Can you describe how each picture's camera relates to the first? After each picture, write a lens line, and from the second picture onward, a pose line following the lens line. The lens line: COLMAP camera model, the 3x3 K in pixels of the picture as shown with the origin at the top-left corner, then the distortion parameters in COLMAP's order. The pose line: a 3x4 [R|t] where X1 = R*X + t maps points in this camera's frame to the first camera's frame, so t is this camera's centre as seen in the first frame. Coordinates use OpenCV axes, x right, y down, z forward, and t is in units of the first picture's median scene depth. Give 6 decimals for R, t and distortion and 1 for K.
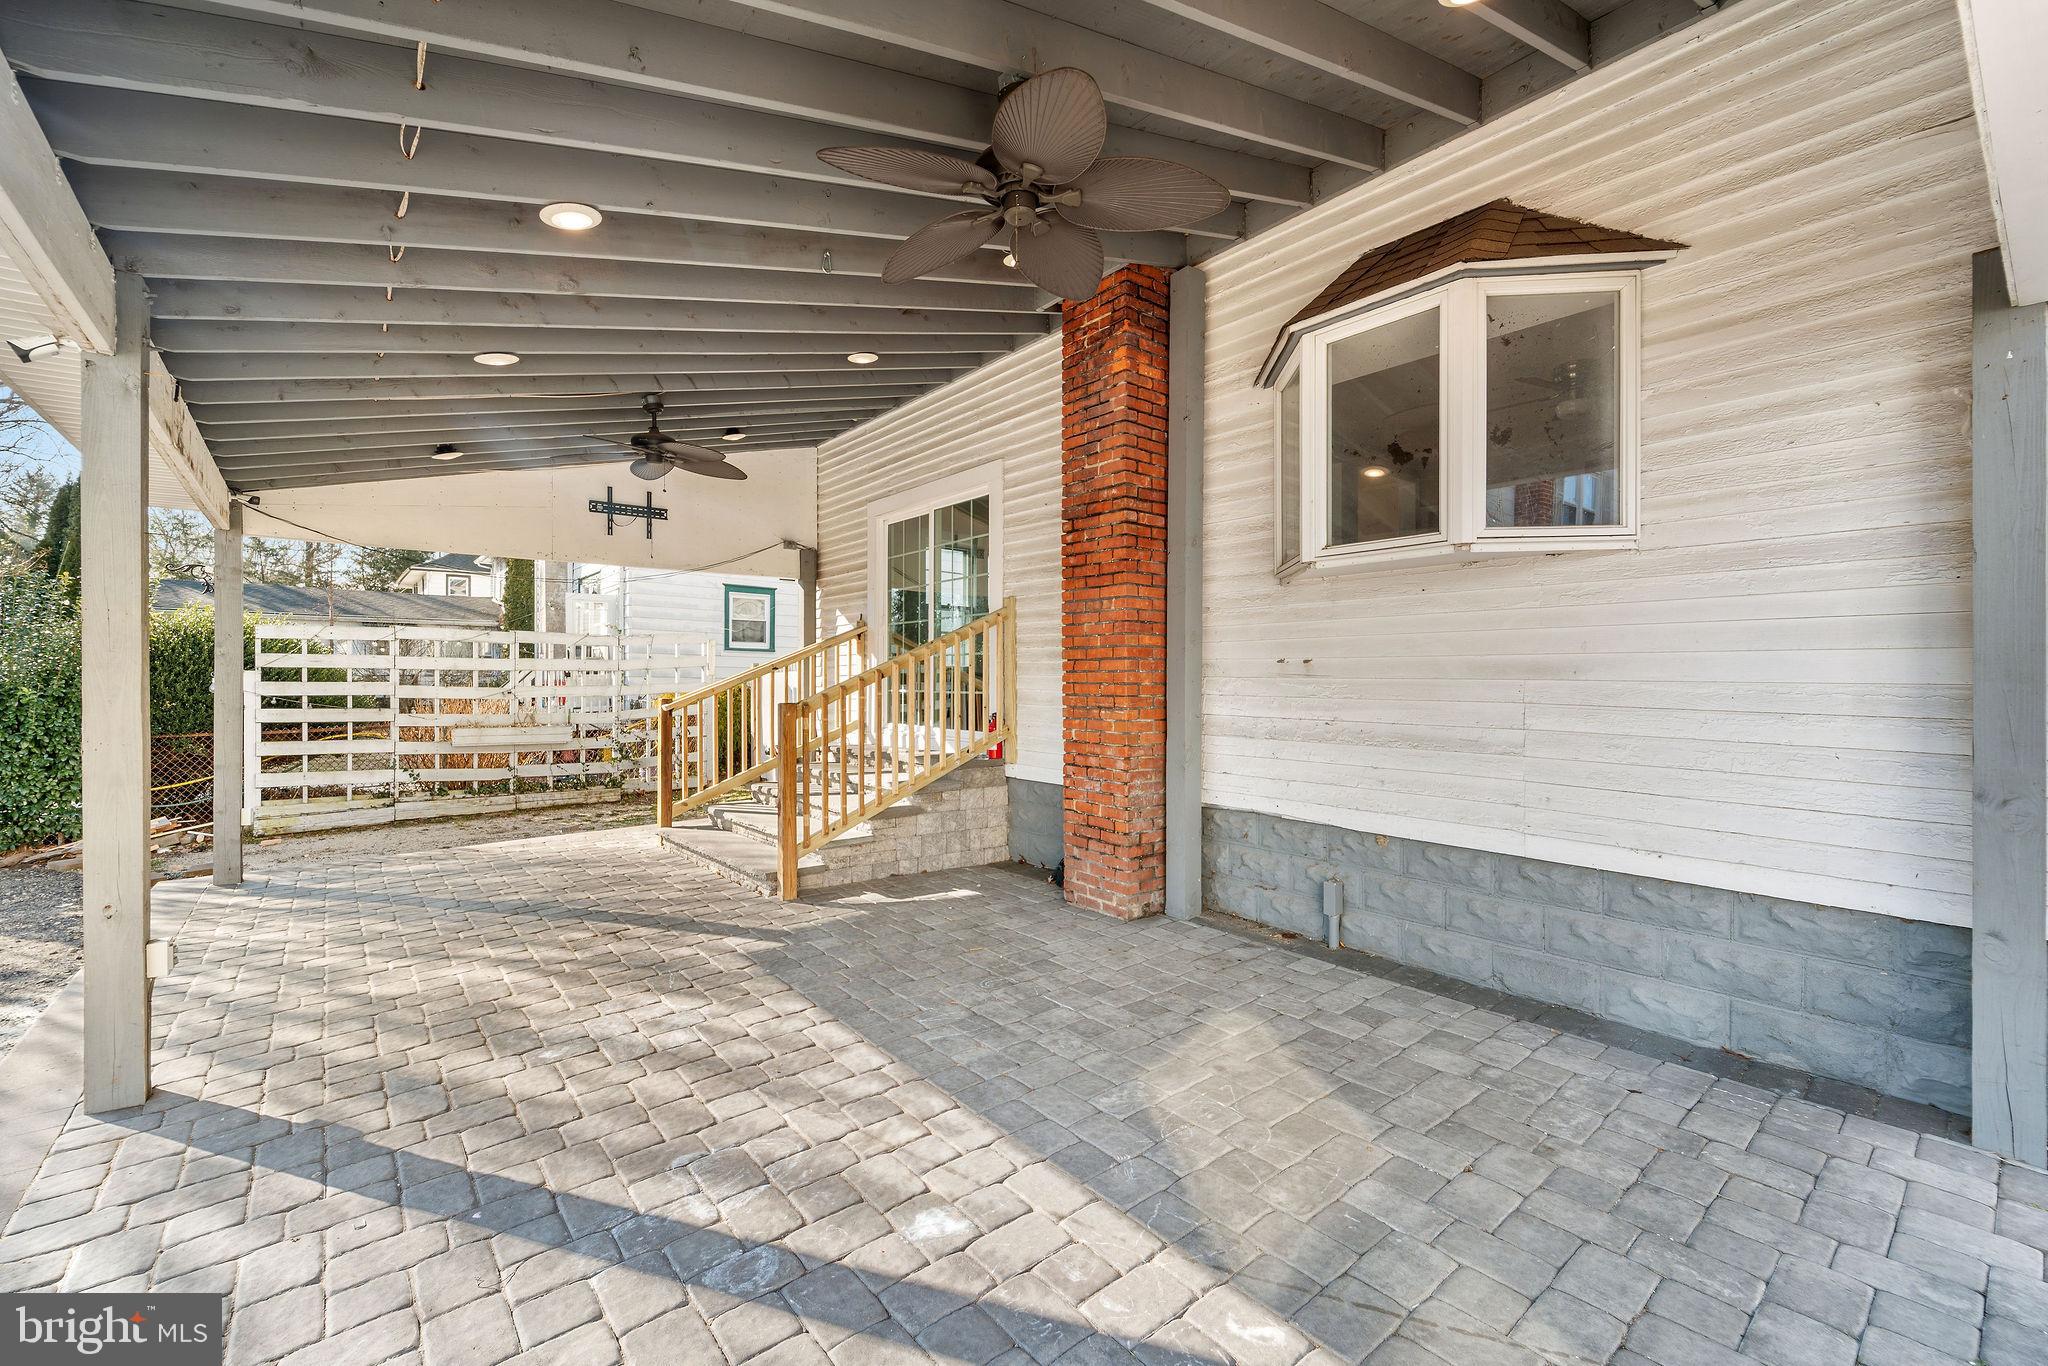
lens RADIAL K [[845.8, 0, 1003.3], [0, 845.8, 684.3], [0, 0, 1]] dist [-0.000961, -0.000029]
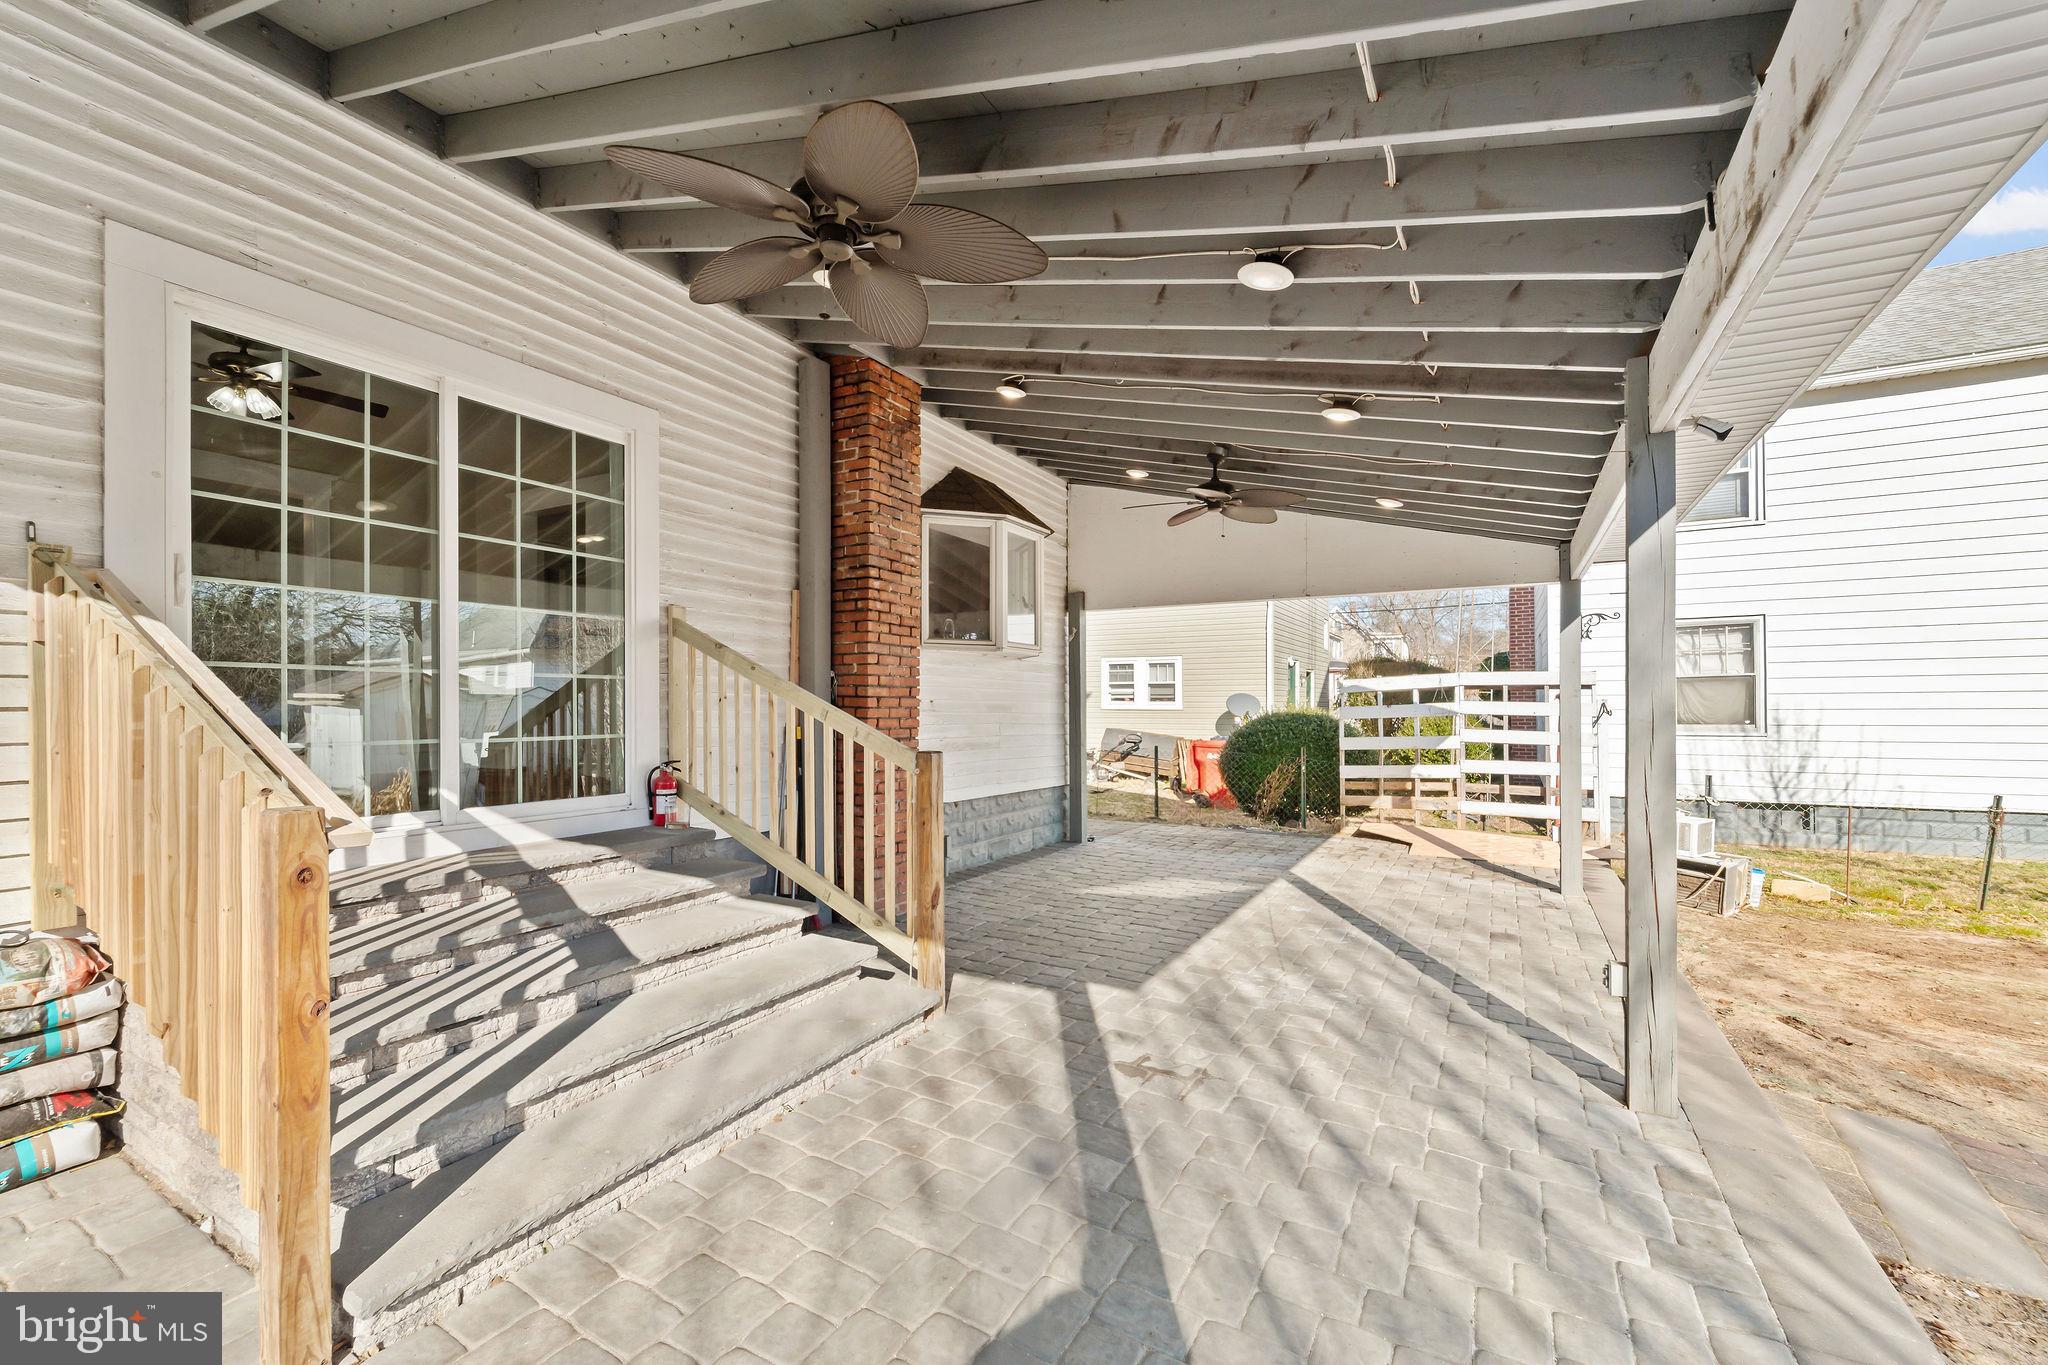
lens RADIAL K [[871.2, 0, 1023.0], [0, 871.2, 710.4], [0, 0, 1]] dist [-0.000526, -0.000136]
pose [[-0.397788, -0.001982, 0.917475, -0.930200], [0.007563, 0.999957, 0.005440, -0.017186], [-0.917446, 0.009103, -0.397756, 1.177315]]
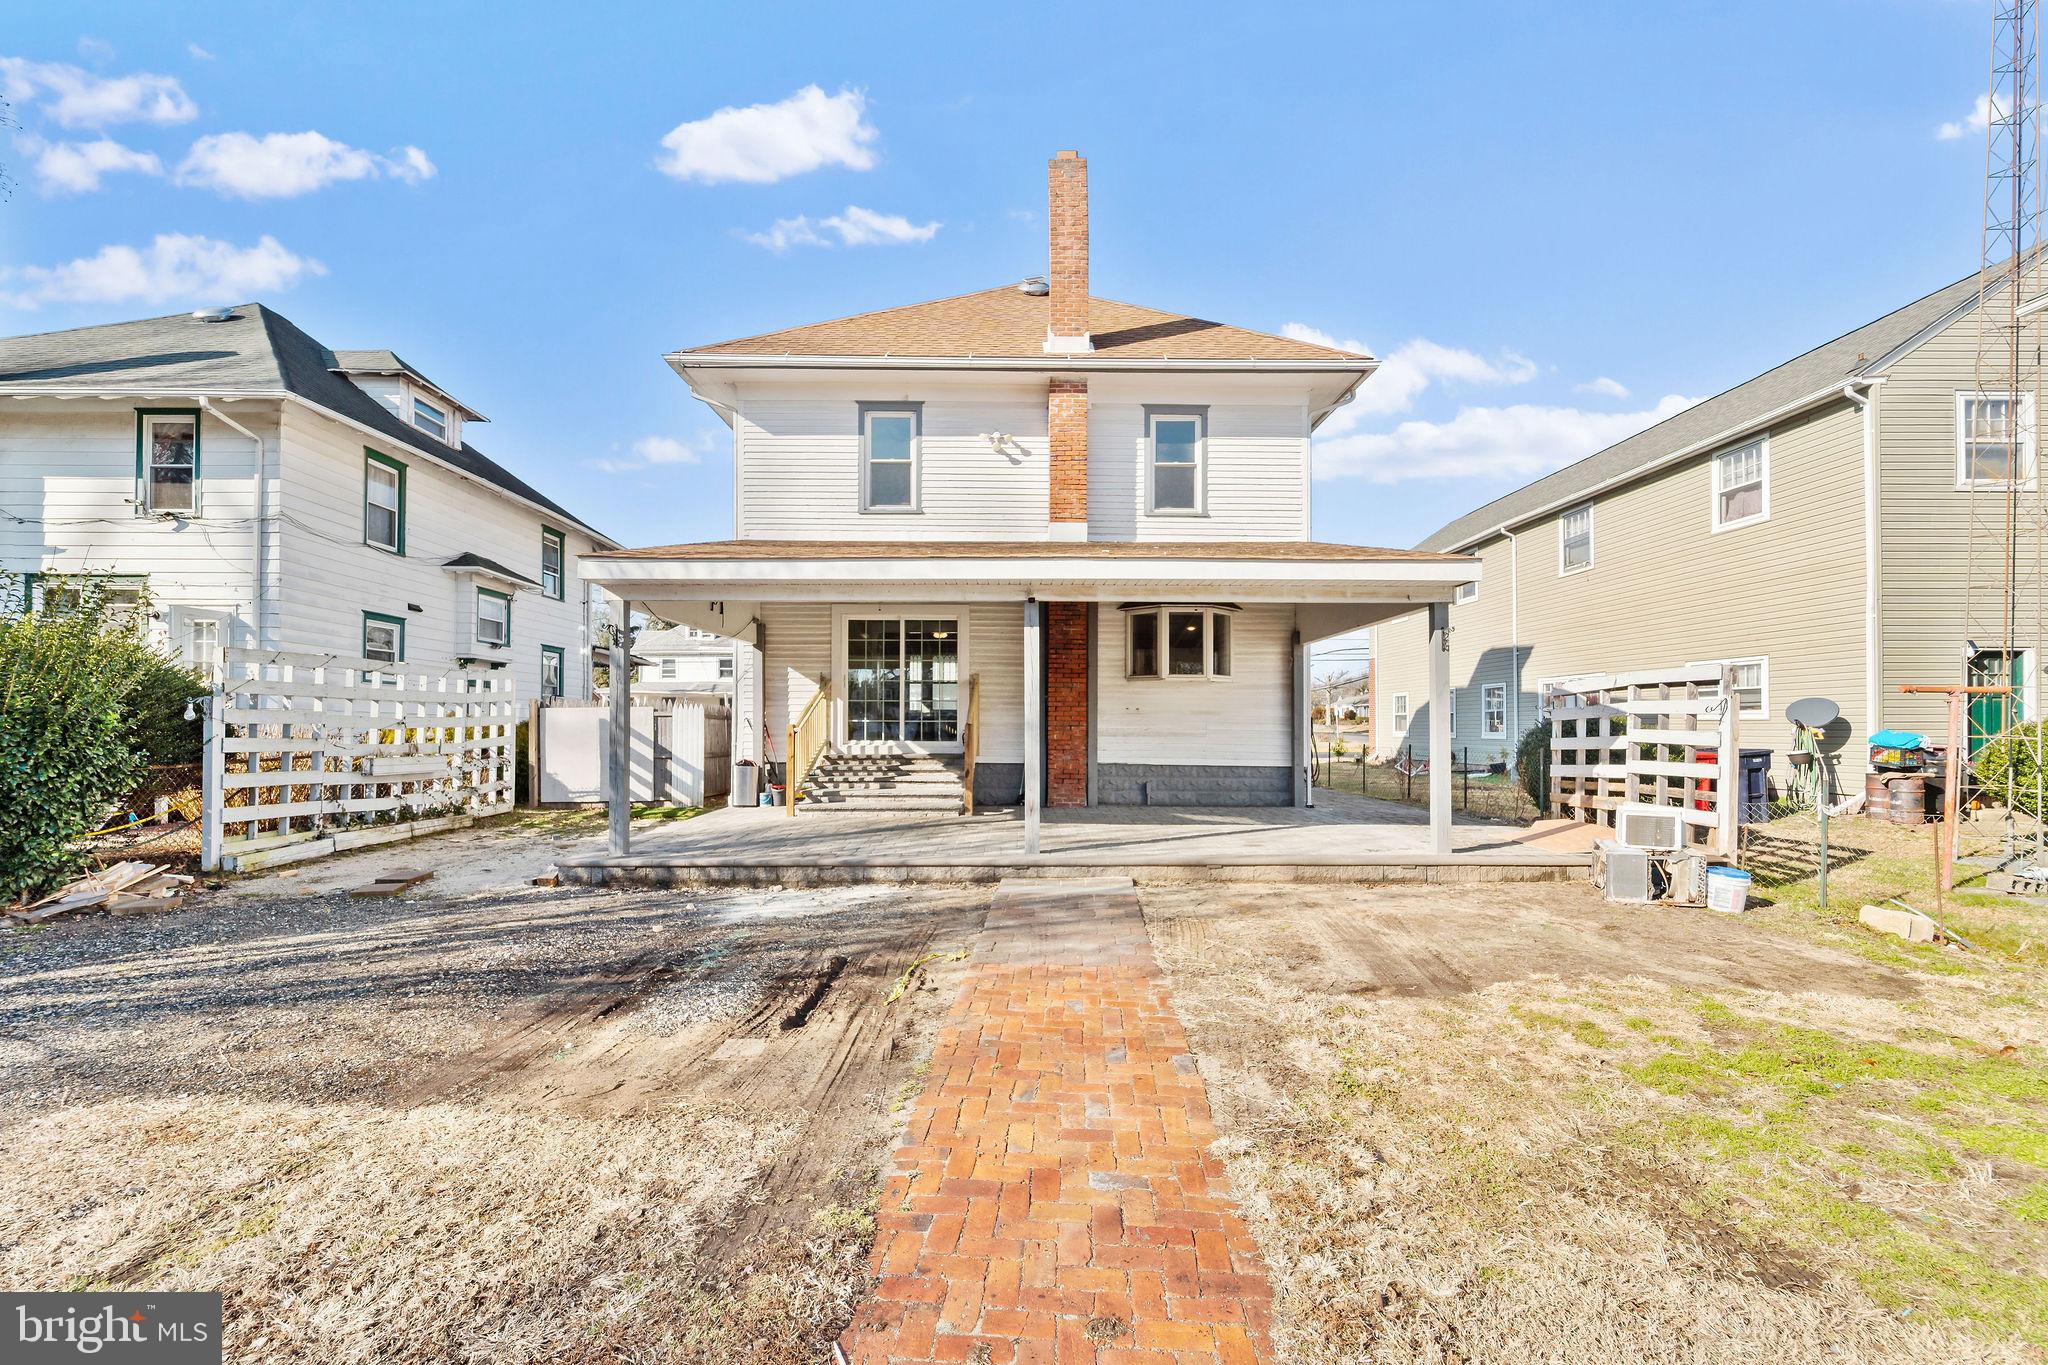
lens RADIAL K [[871.2, 0, 1023.0], [0, 871.2, 710.4], [0, 0, 1]] dist [-0.000526, -0.000136]
pose [[0.618147, 0.018916, 0.785835, -1.795210], [0.000491, 0.999701, -0.024450, 0.040384], [-0.786062, 0.015500, 0.617953, -0.437051]]
